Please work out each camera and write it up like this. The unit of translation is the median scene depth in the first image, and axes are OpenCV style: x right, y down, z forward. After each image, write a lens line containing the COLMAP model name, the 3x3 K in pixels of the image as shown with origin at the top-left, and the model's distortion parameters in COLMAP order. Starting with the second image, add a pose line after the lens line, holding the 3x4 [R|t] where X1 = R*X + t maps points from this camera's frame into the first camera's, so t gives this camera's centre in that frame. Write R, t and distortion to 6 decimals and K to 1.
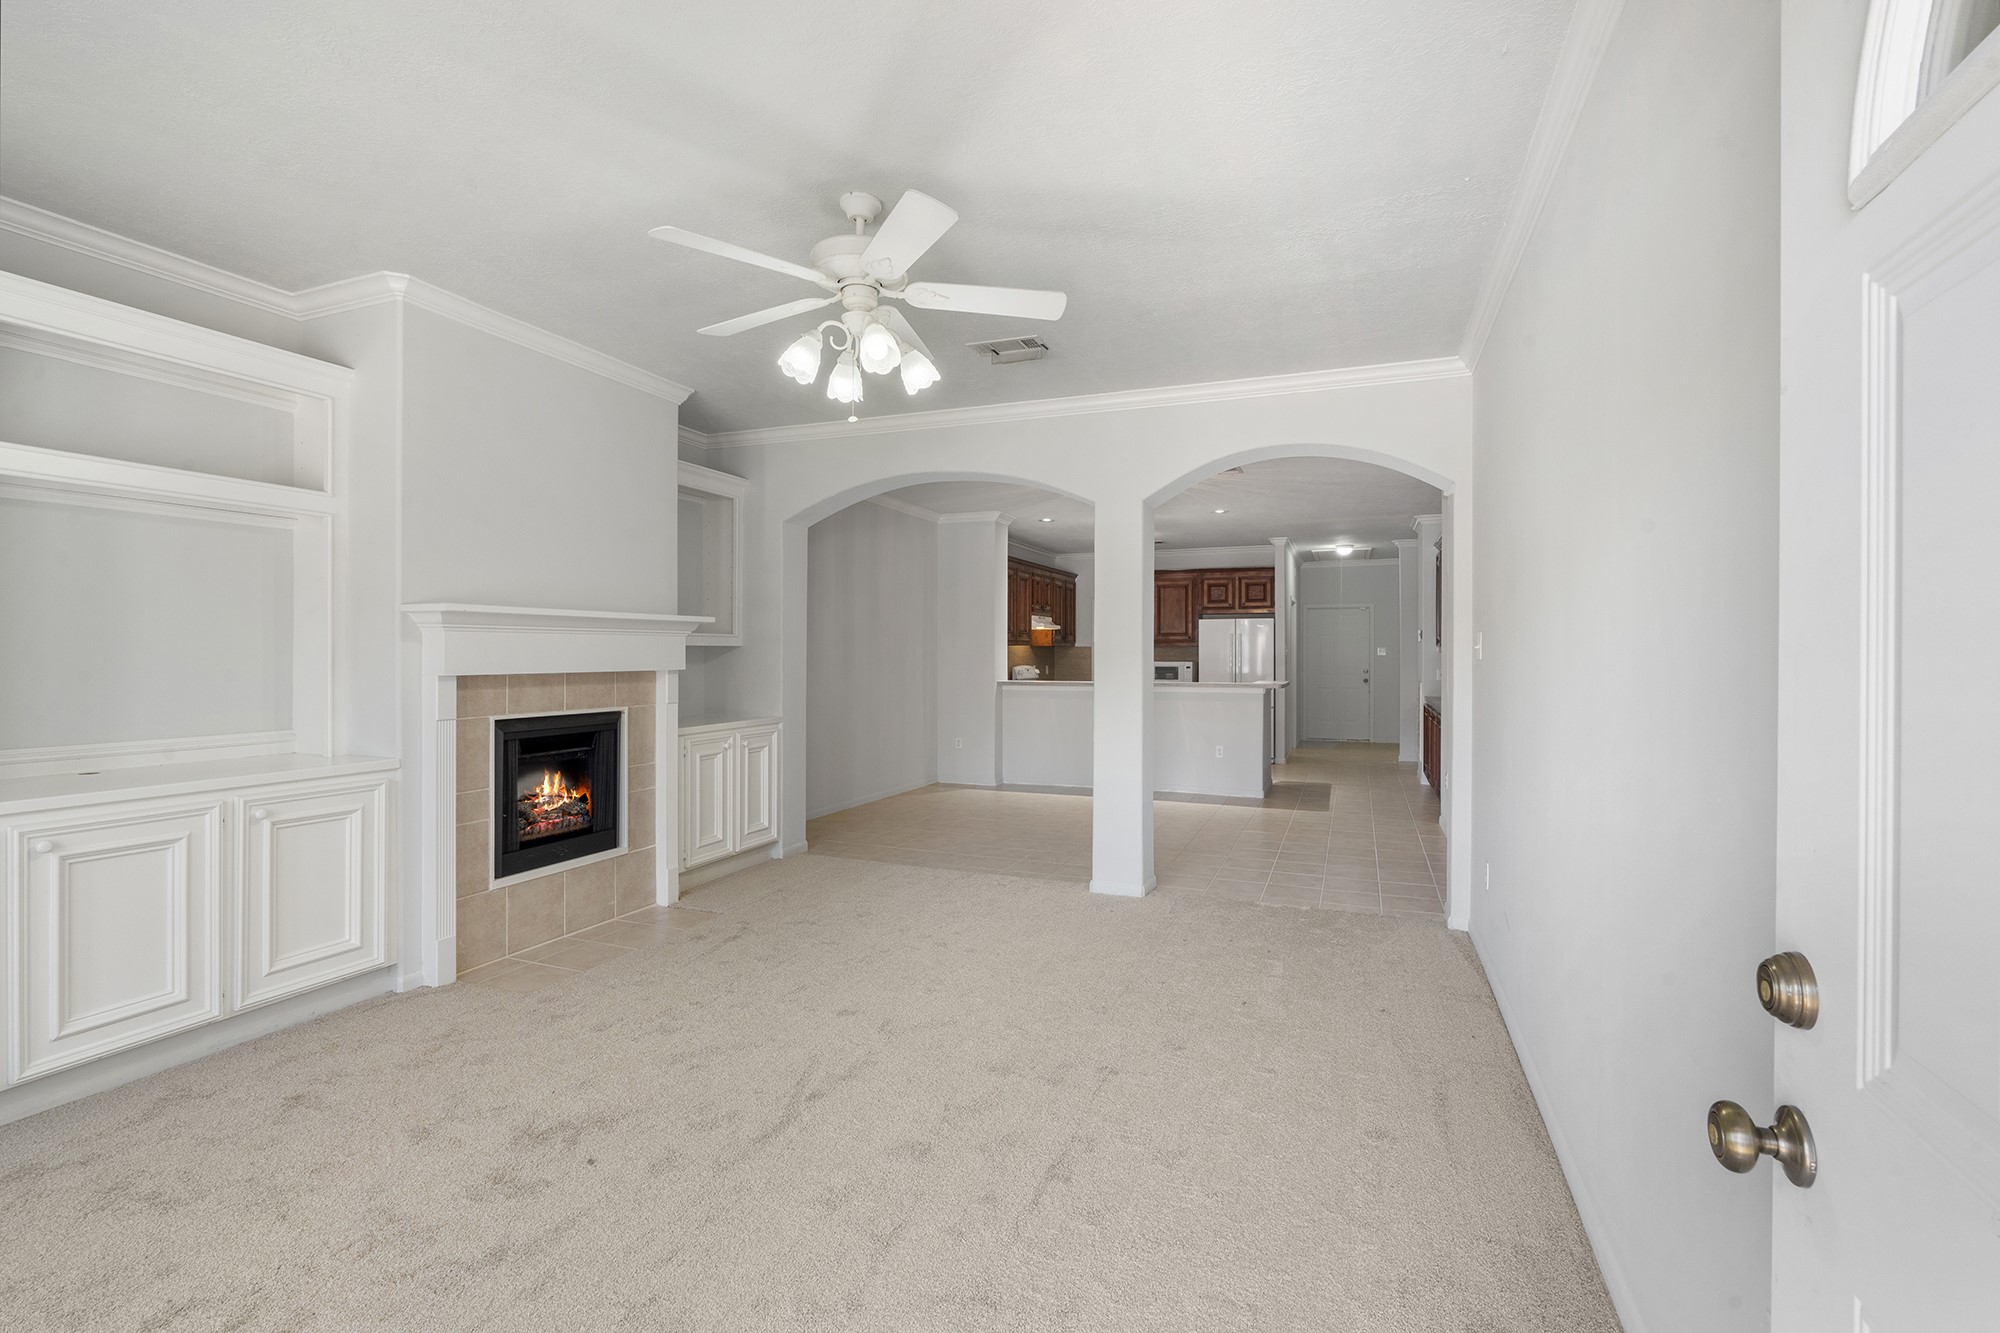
lens RADIAL K [[906.1, 0, 995.3], [0, 906.1, 661.9], [0, 0, 1]] dist [-0.007144, 0.001787]
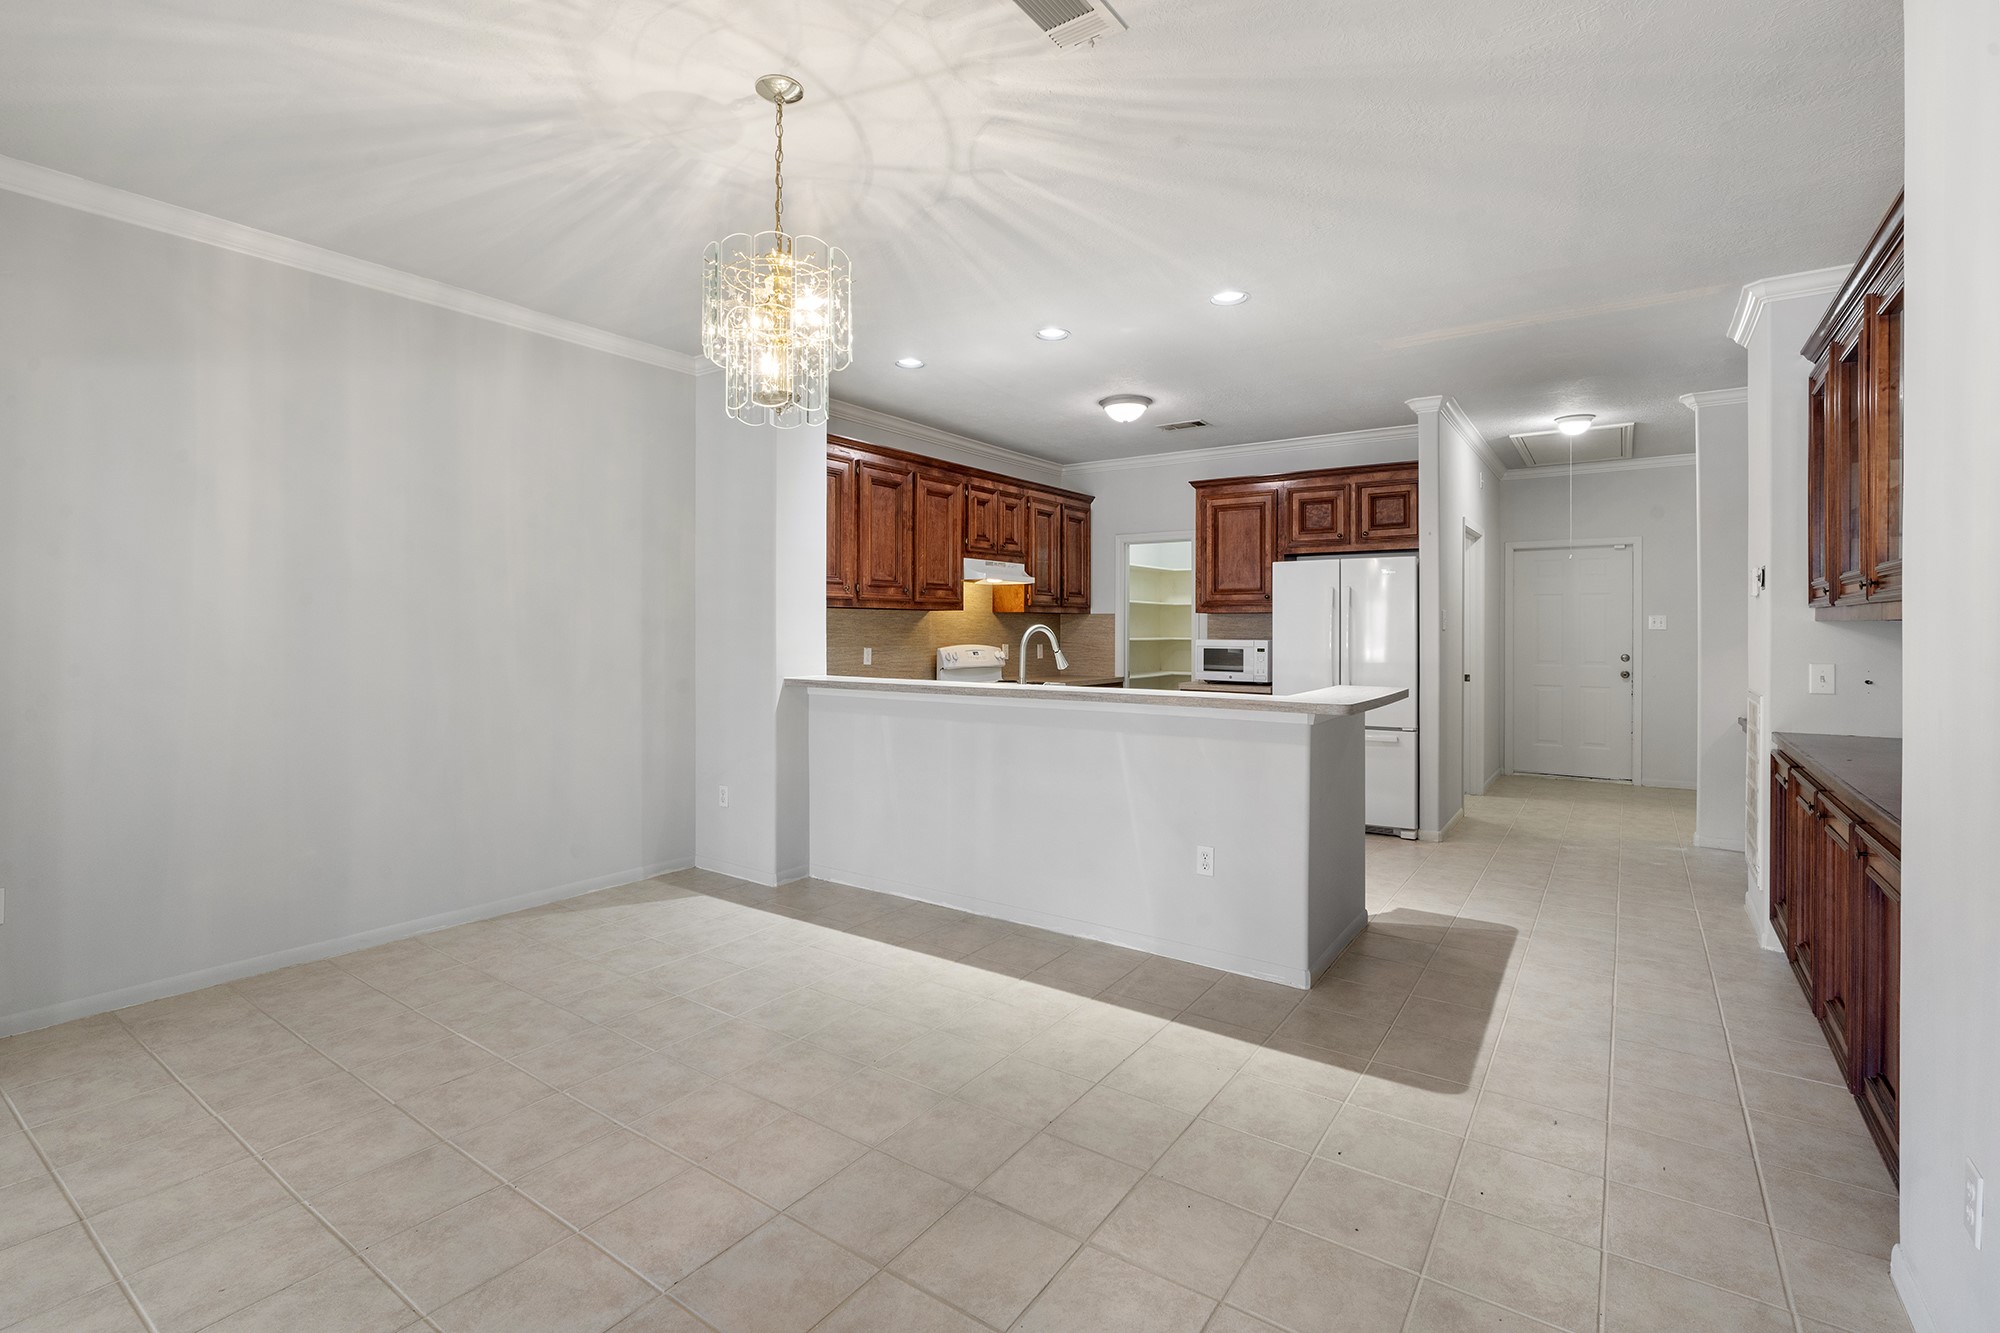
lens RADIAL K [[906.1, 0, 1008.8], [0, 906.1, 630.6], [0, 0, 1]] dist [-0.007144, 0.001787]
pose [[0.975071, 0.002088, -0.221883, 0.186064], [-0.003136, 0.999986, -0.004375, -0.003026], [0.221871, 0.004962, 0.975064, 0.425813]]
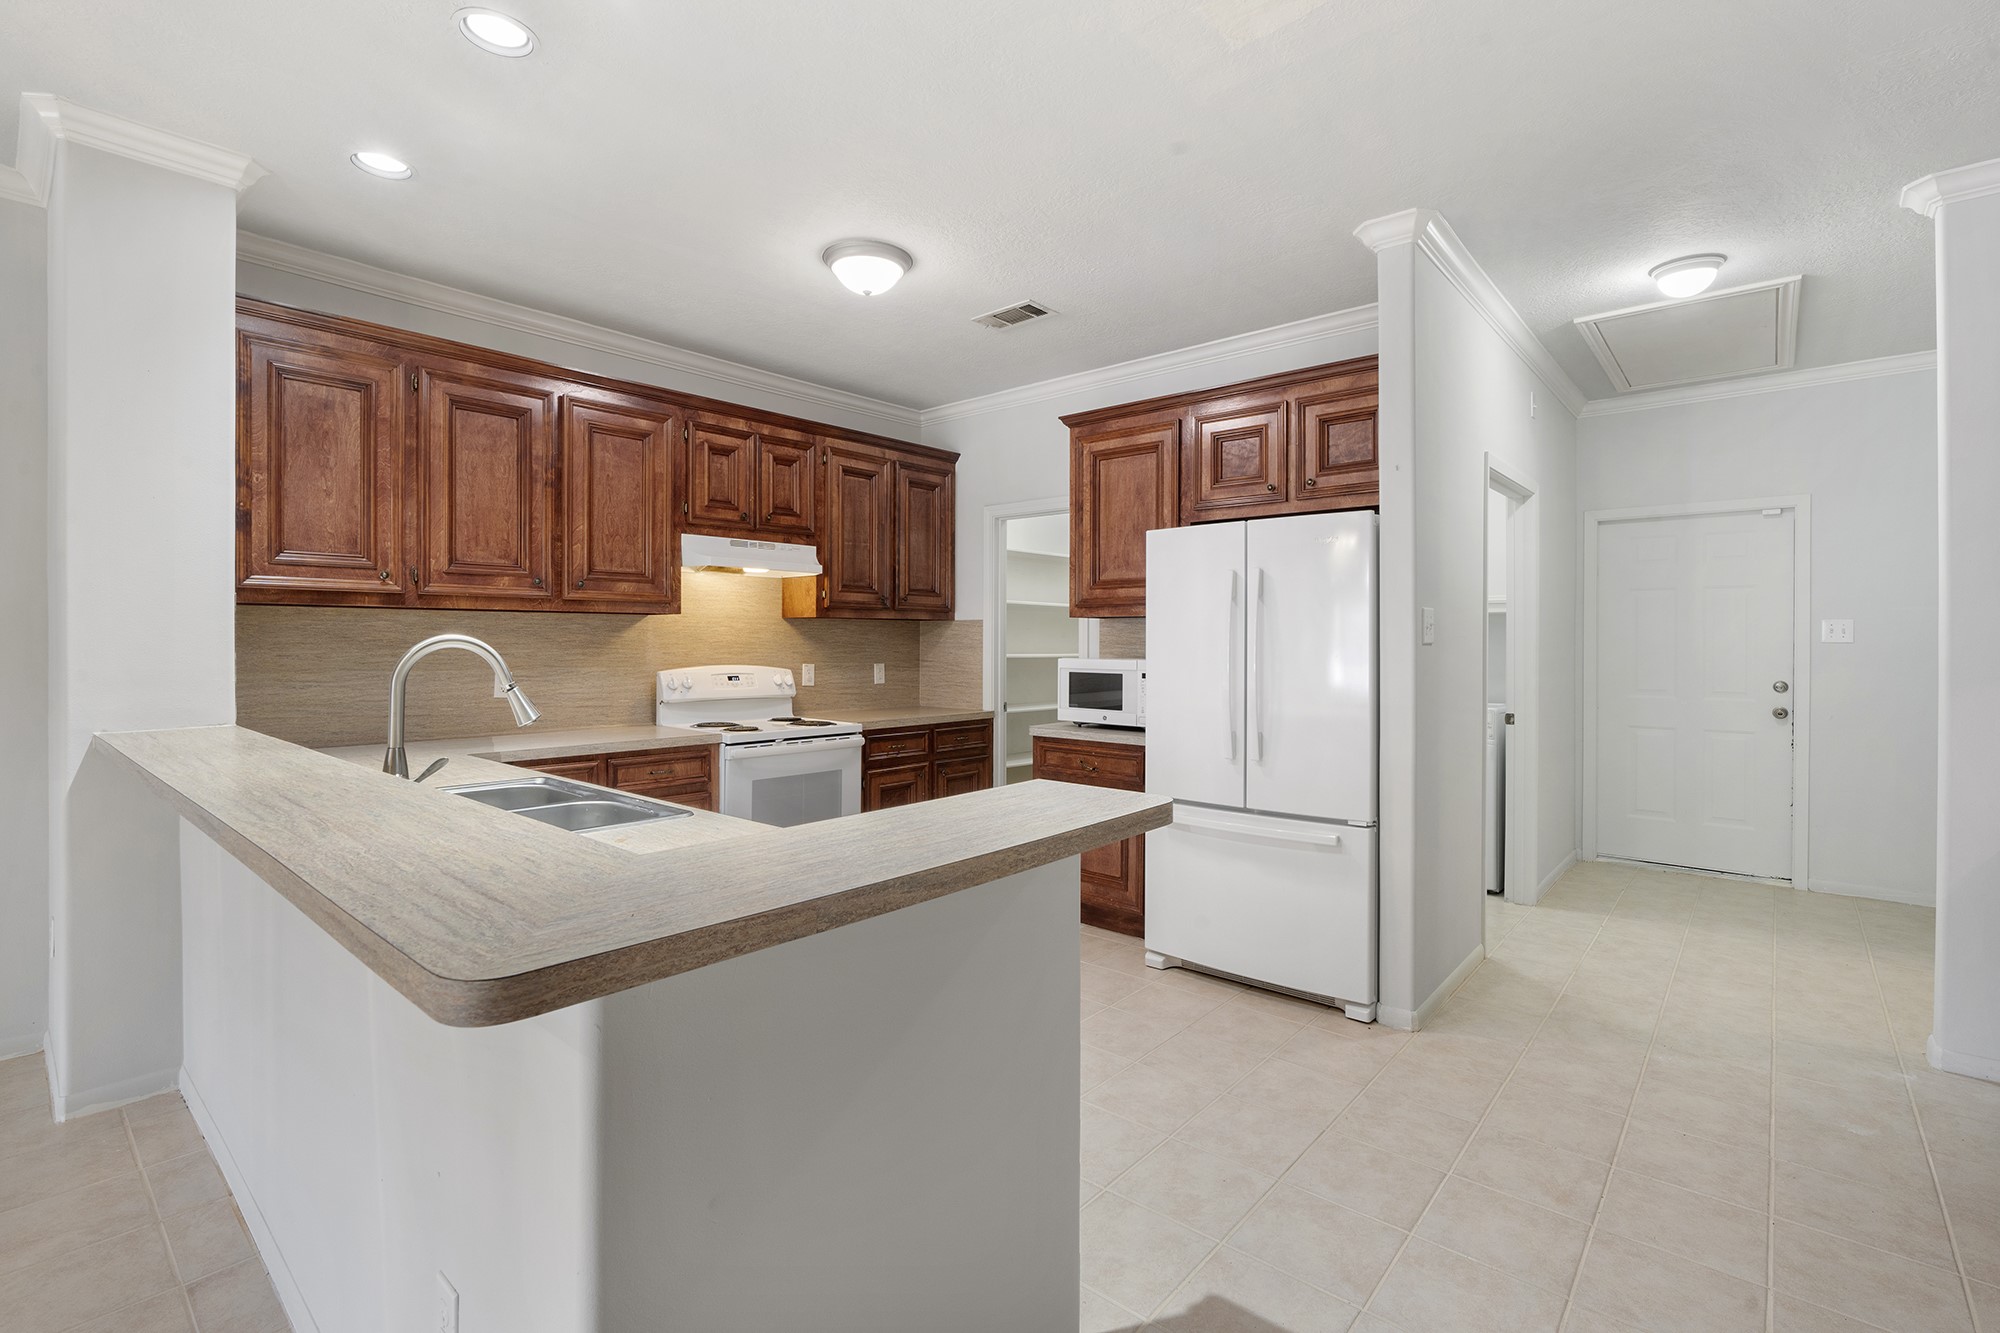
lens RADIAL K [[906.1, 0, 1002.4], [0, 906.1, 648.5], [0, 0, 1]] dist [-0.007144, 0.001787]
pose [[0.945082, 0.002974, -0.326821, 0.274811], [-0.002683, 0.999996, 0.001341, -0.004734], [0.326823, -0.000391, 0.945085, 0.657017]]
